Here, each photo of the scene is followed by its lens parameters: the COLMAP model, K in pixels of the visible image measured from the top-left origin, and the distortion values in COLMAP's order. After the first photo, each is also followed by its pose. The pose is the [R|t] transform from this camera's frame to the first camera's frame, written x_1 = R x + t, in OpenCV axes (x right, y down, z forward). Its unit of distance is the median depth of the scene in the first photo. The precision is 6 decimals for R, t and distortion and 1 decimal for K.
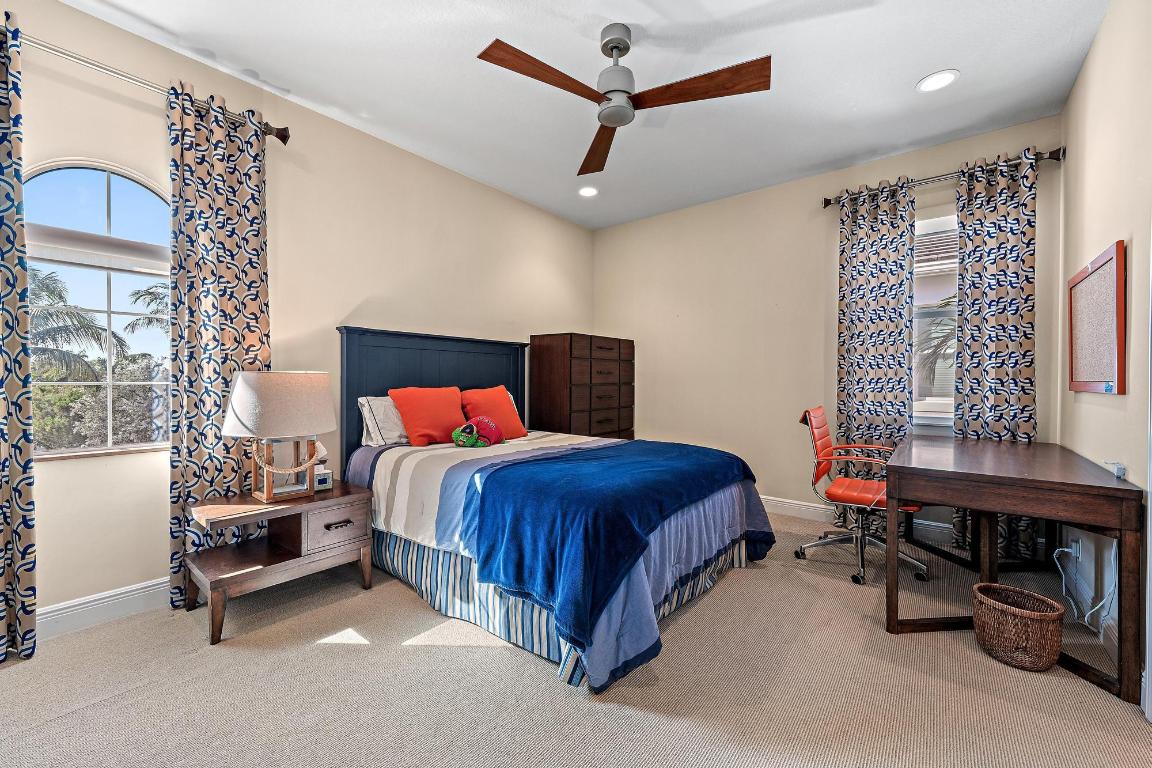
lens RADIAL K [[464.2, 0, 573.9], [0, 464.2, 378.4], [0, 0, 1]] dist [0.002944, 0.000273]
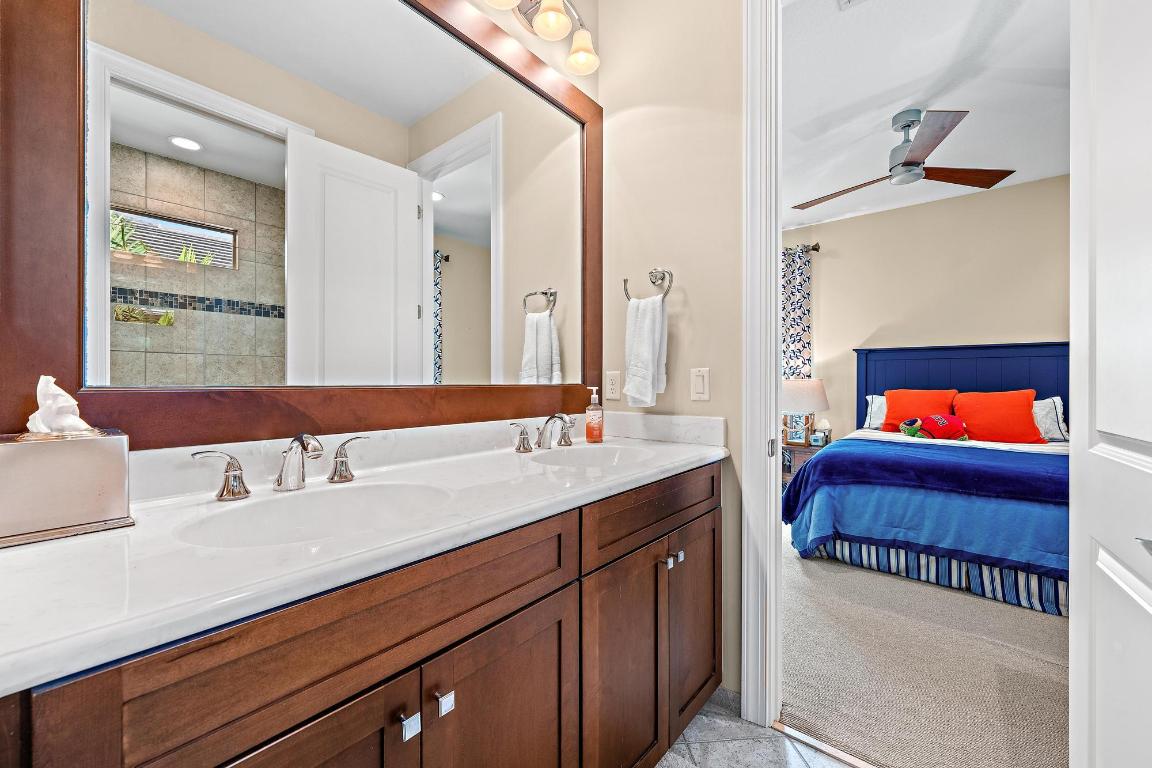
lens RADIAL K [[464.2, 0, 573.9], [0, 464.2, 382.8], [0, 0, 1]] dist [0.002944, 0.000273]
pose [[-0.008328, 0.001540, -0.999964, 1.113978], [0.005188, 0.999985, 0.001497, -0.009369], [0.999952, -0.005176, -0.008336, 0.075018]]
